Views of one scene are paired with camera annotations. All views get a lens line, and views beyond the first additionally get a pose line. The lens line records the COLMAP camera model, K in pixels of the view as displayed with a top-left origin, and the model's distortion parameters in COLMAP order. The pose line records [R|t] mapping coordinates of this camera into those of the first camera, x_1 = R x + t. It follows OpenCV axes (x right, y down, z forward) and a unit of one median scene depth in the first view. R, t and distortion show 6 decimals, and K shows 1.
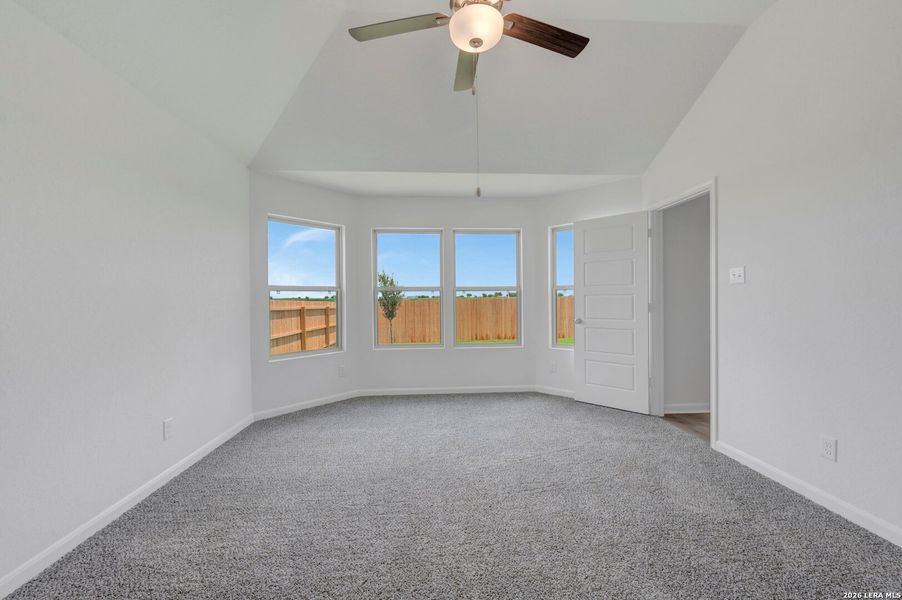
lens RADIAL K [[363.0, 0, 437.1], [0, 363.0, 308.8], [0, 0, 1]] dist [0.003956, 0.002230]
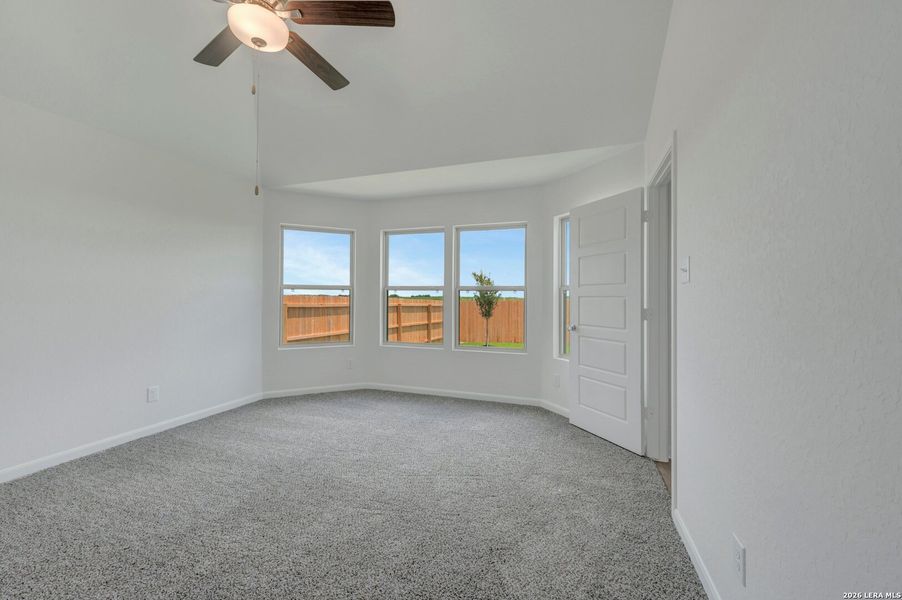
lens RADIAL K [[354.0, 0, 442.6], [0, 354.0, 302.2], [0, 0, 1]] dist [0.003912, -0.001972]
pose [[0.921950, 0.020742, -0.386754, 0.444189], [-0.026799, 0.999588, -0.010276, -0.008515], [0.386381, 0.019838, 0.922126, 0.142998]]
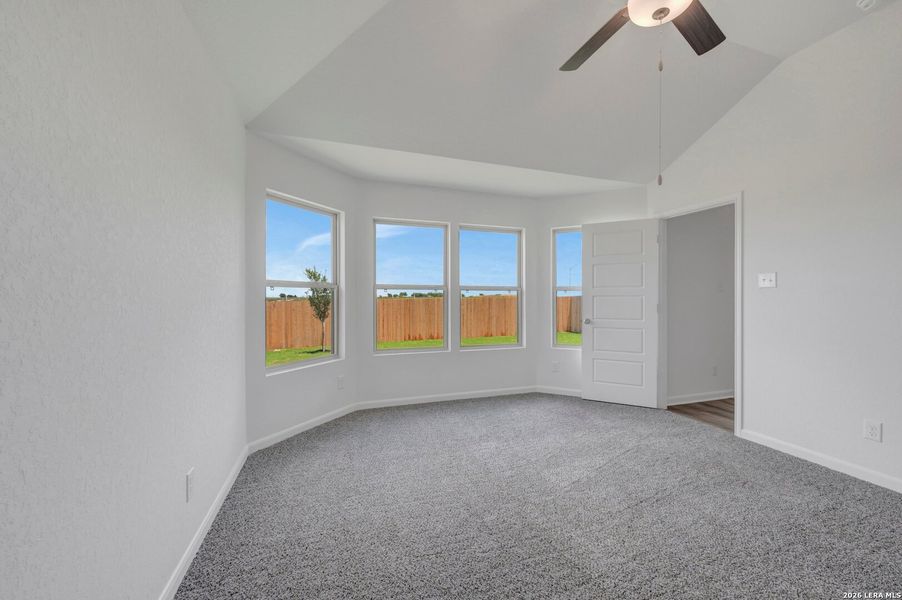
lens RADIAL K [[363.0, 0, 438.1], [0, 363.0, 303.5], [0, 0, 1]] dist [0.003956, 0.002230]
pose [[0.962999, 0.005262, 0.269454, -0.304294], [-0.001655, 0.999906, -0.013611, -0.001949], [-0.269500, 0.012662, 0.962917, 0.130167]]
